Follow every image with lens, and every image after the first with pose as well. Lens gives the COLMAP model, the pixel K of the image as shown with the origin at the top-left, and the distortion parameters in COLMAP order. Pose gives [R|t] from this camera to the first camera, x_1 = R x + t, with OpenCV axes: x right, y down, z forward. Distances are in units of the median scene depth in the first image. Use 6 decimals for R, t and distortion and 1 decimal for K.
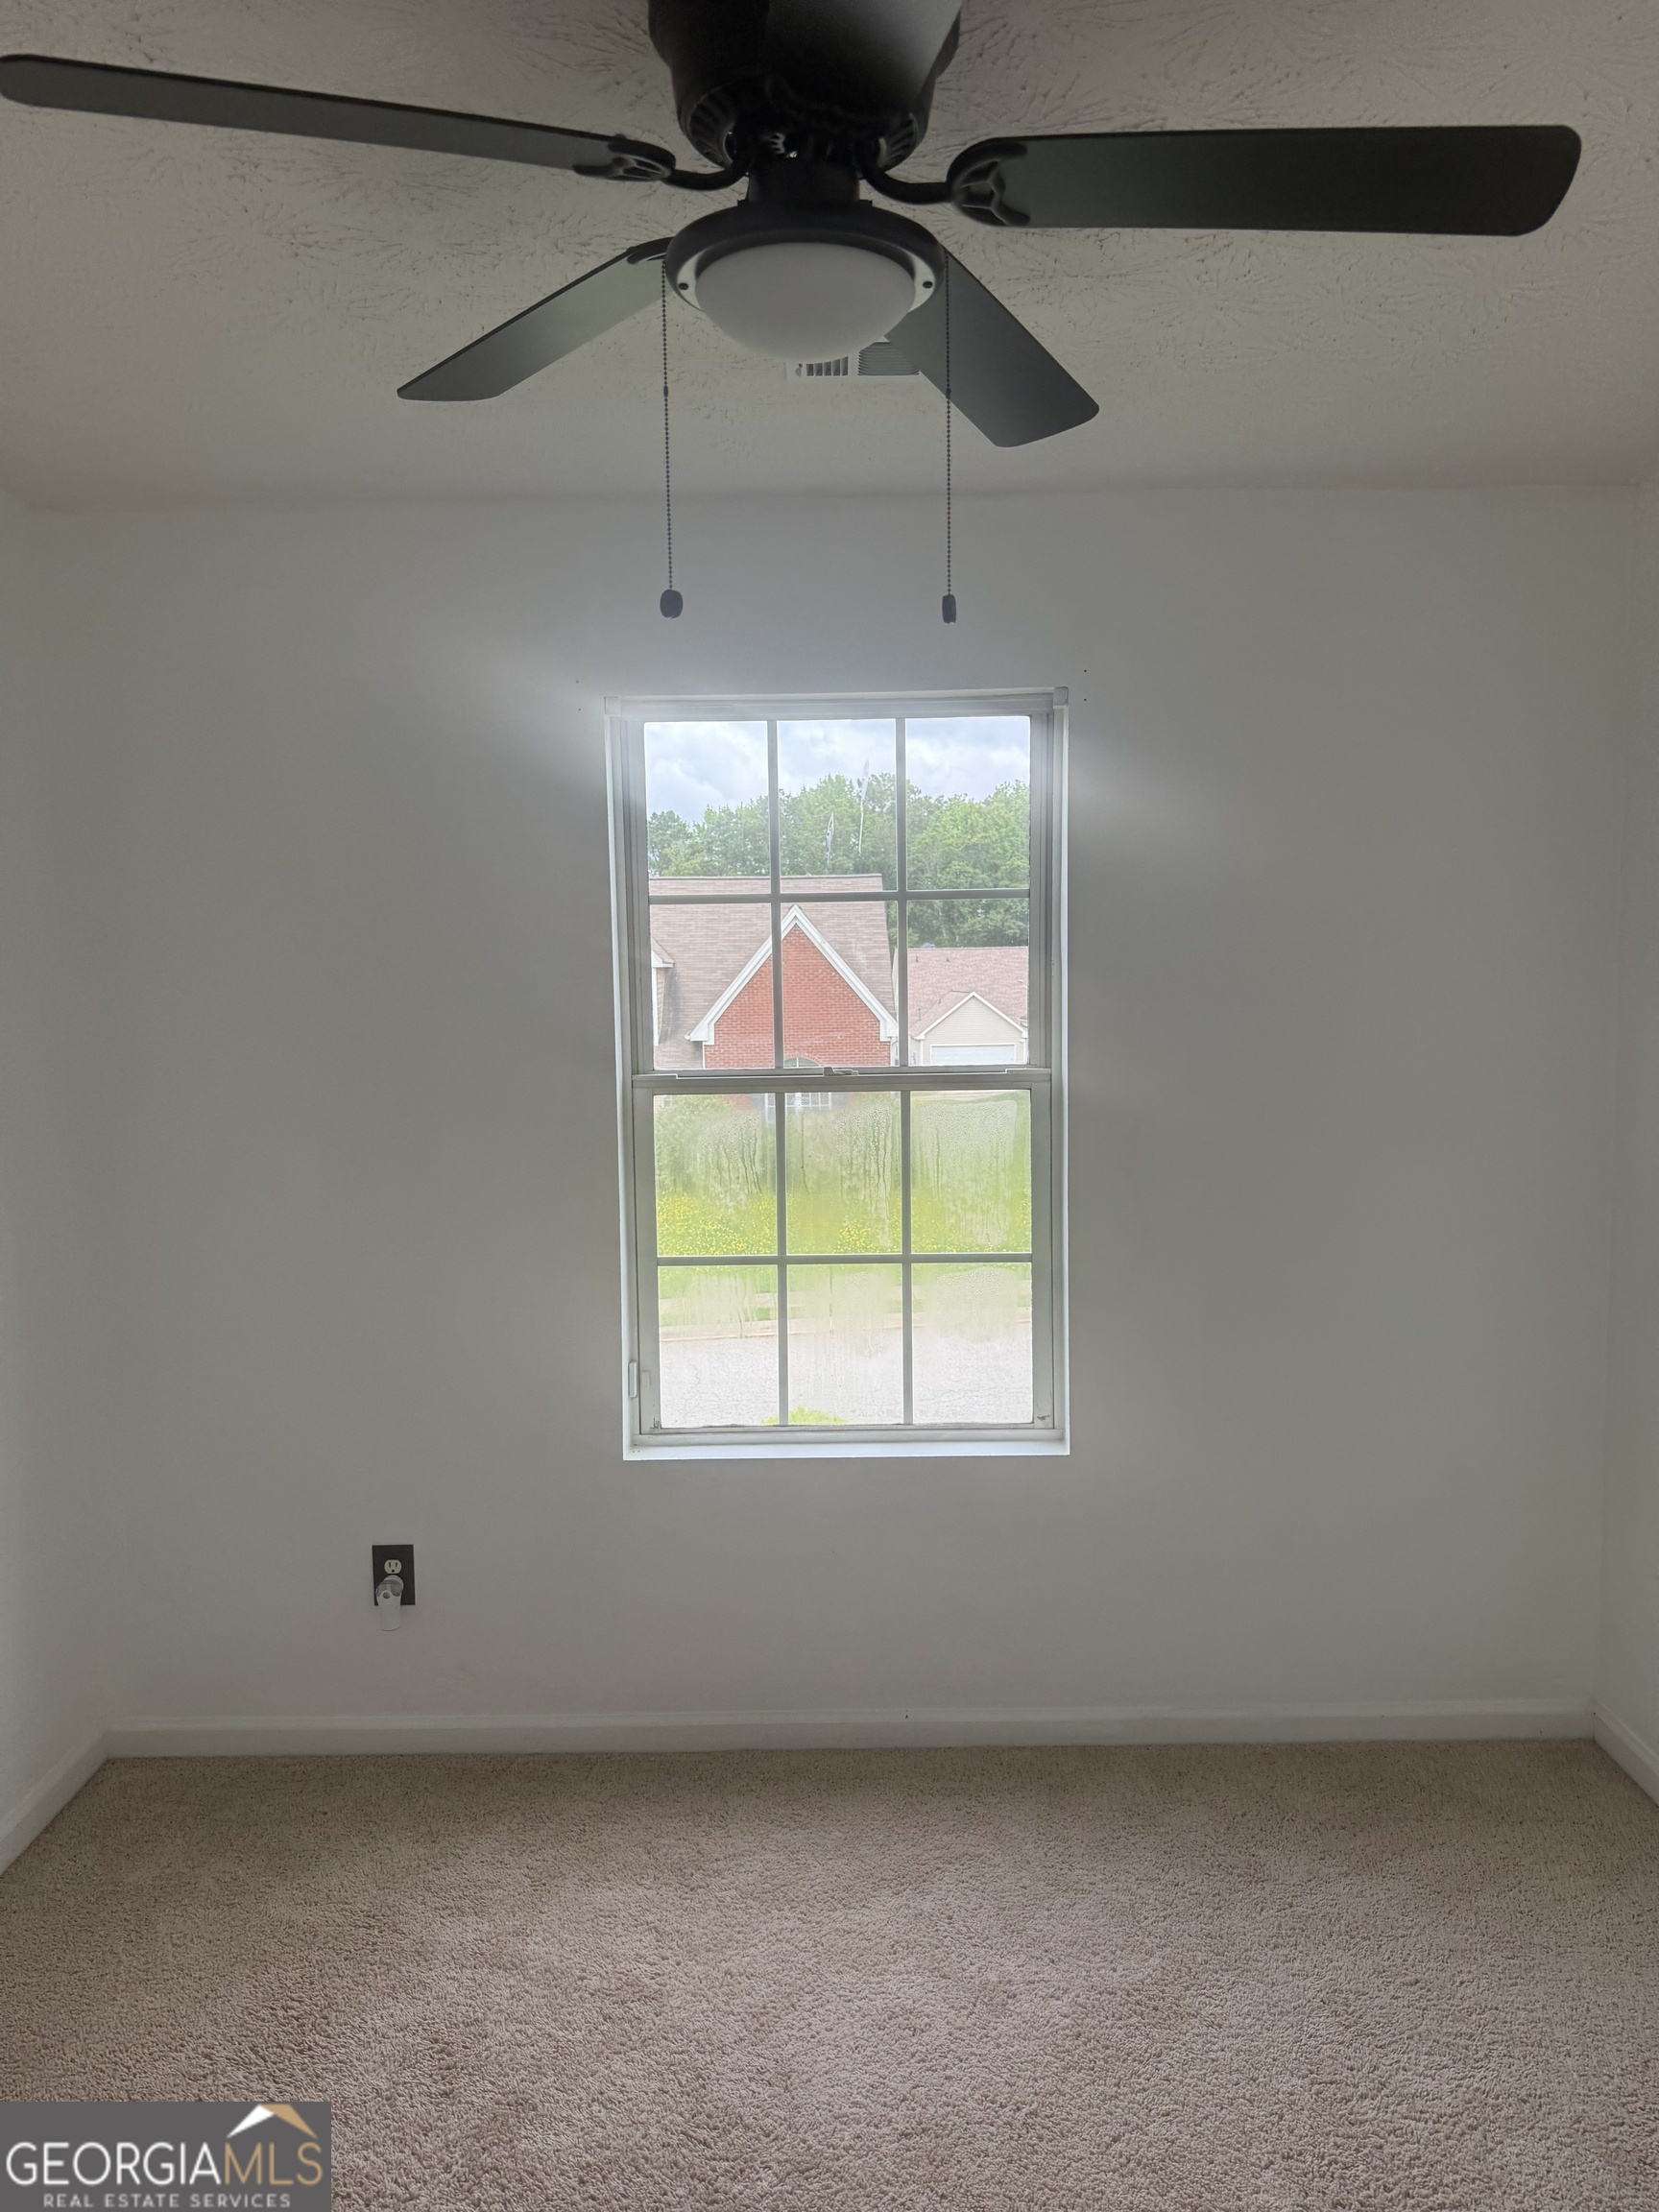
lens RADIAL K [[1567.2, 0, 833.7], [0, 1567.2, 1125.7], [0, 0, 1]] dist [0.091984, -0.126253]
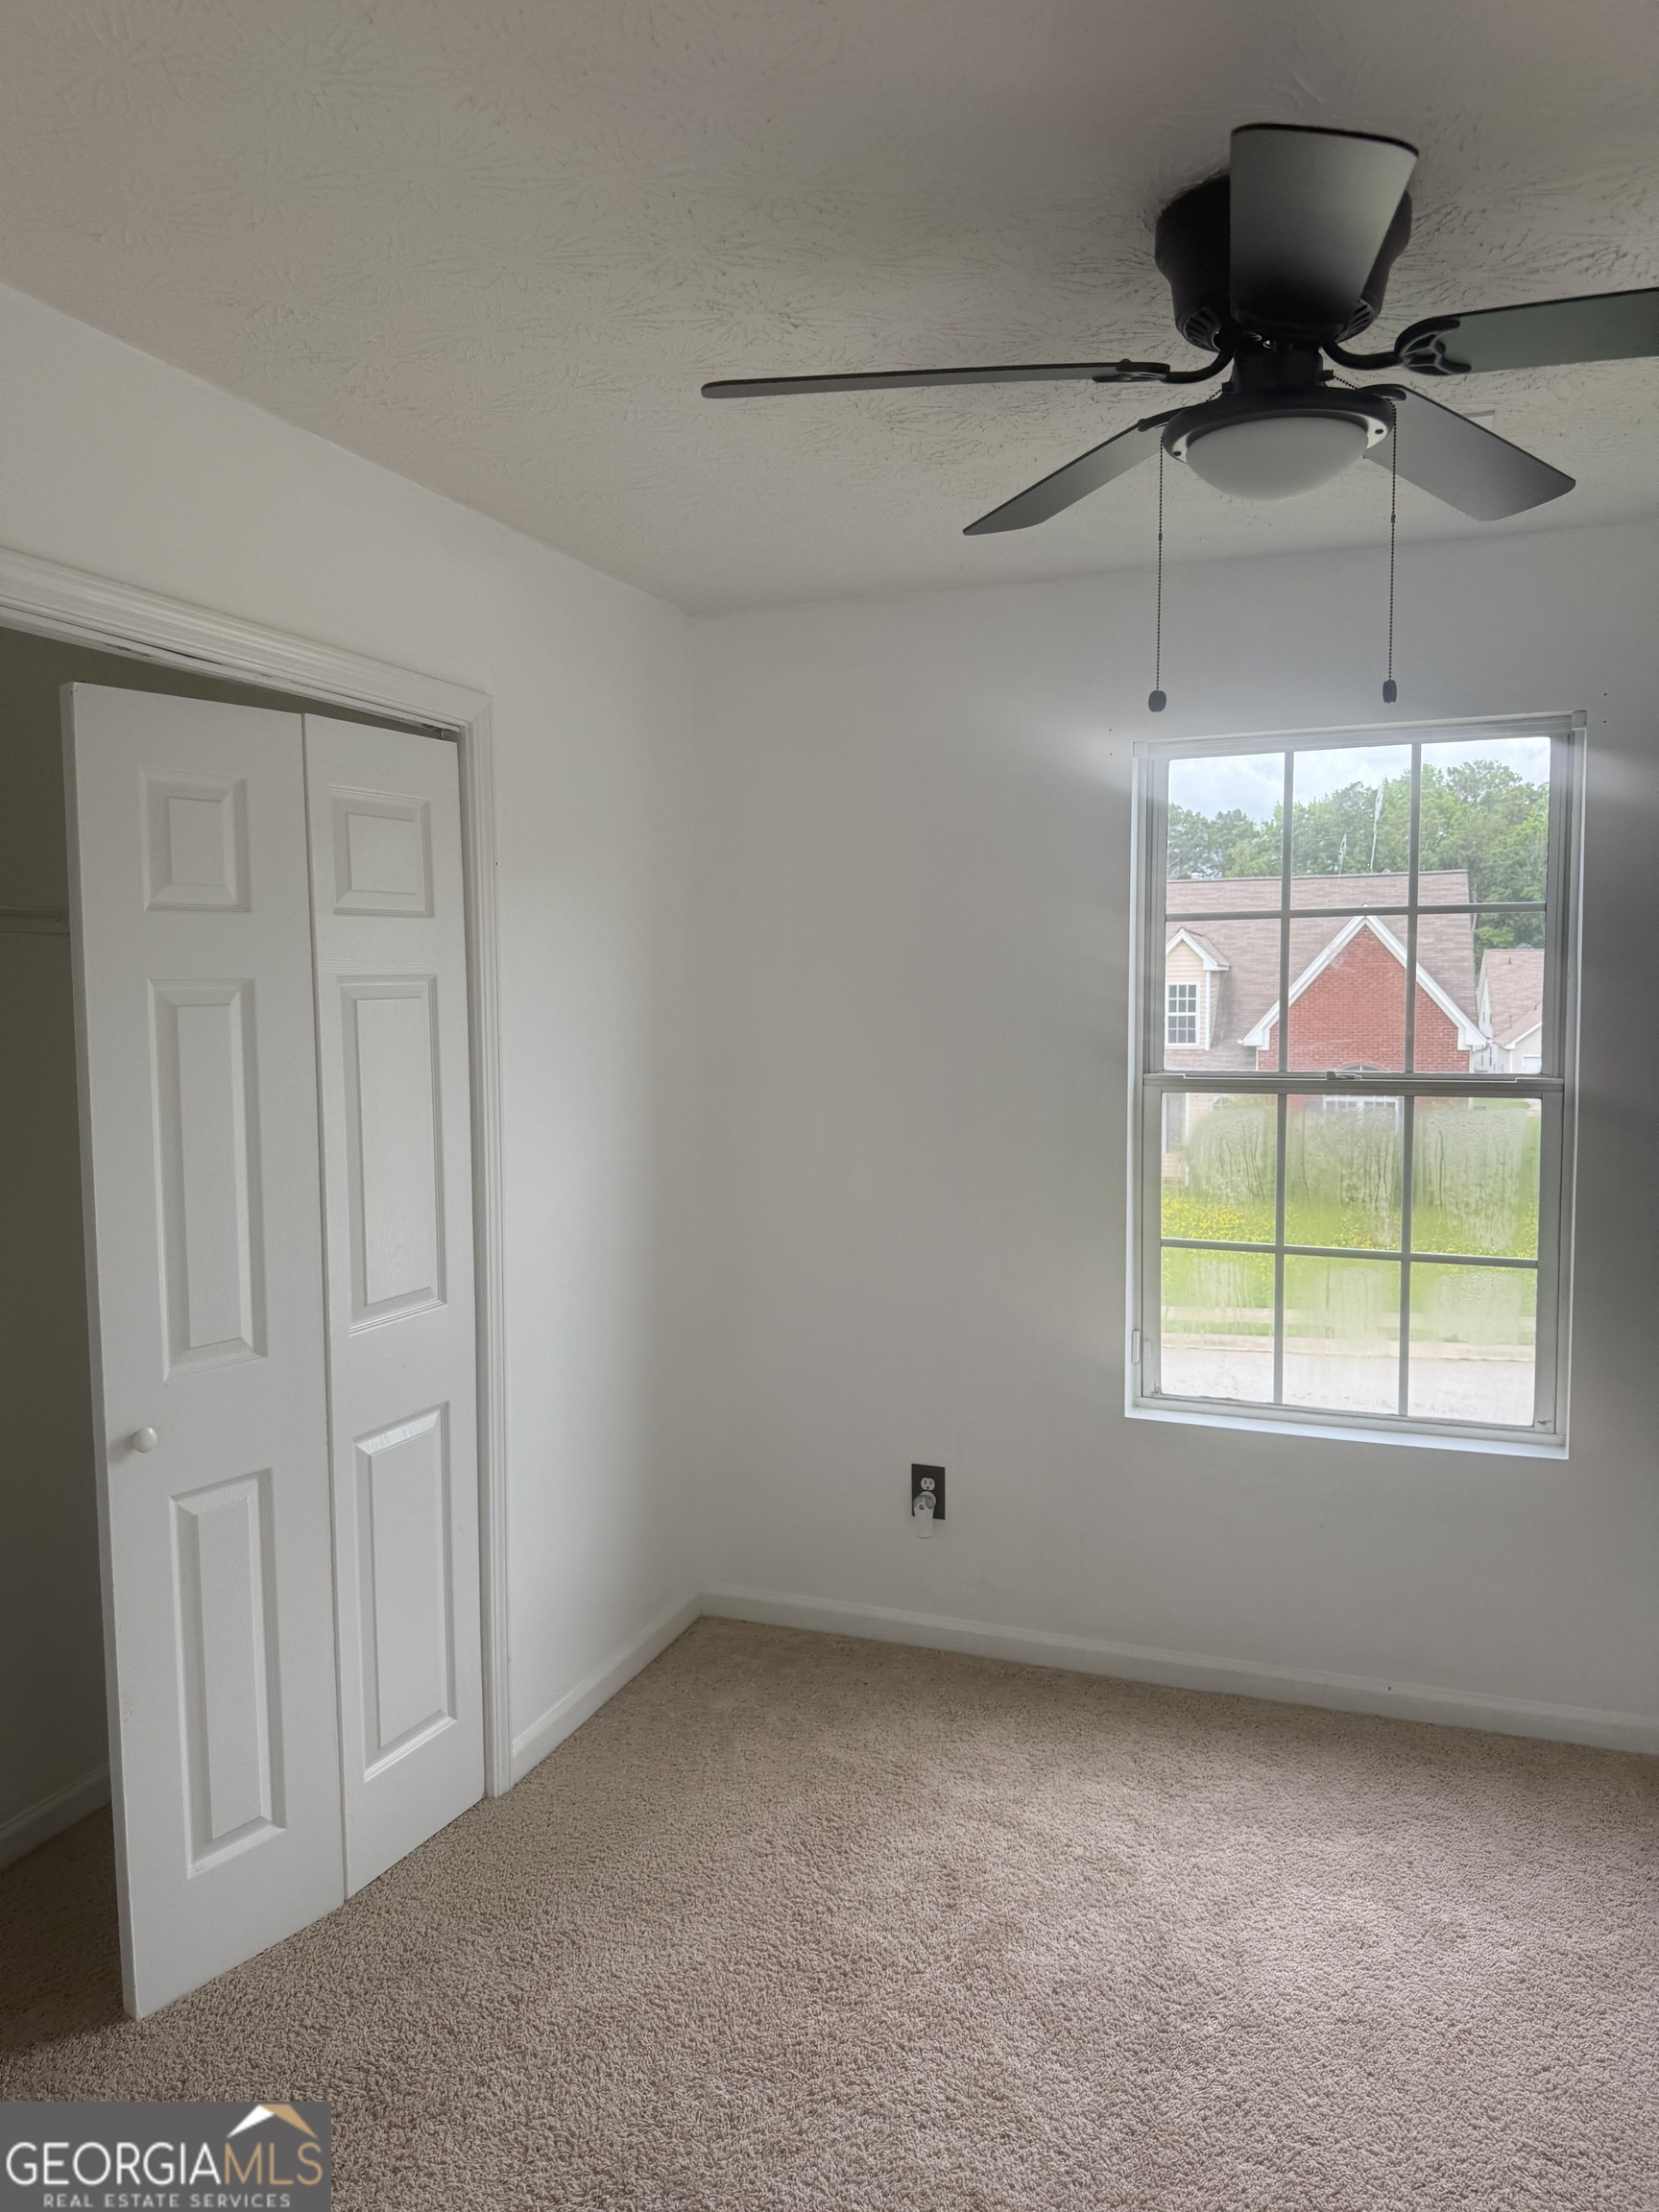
lens RADIAL K [[1567.2, 0, 833.7], [0, 1567.2, 1125.7], [0, 0, 1]] dist [0.091984, -0.126253]
pose [[0.939702, 0.039334, -0.339724, 0.052710], [-0.039831, 0.999191, 0.005514, 0.008178], [0.339666, 0.008350, 0.940509, -0.150541]]
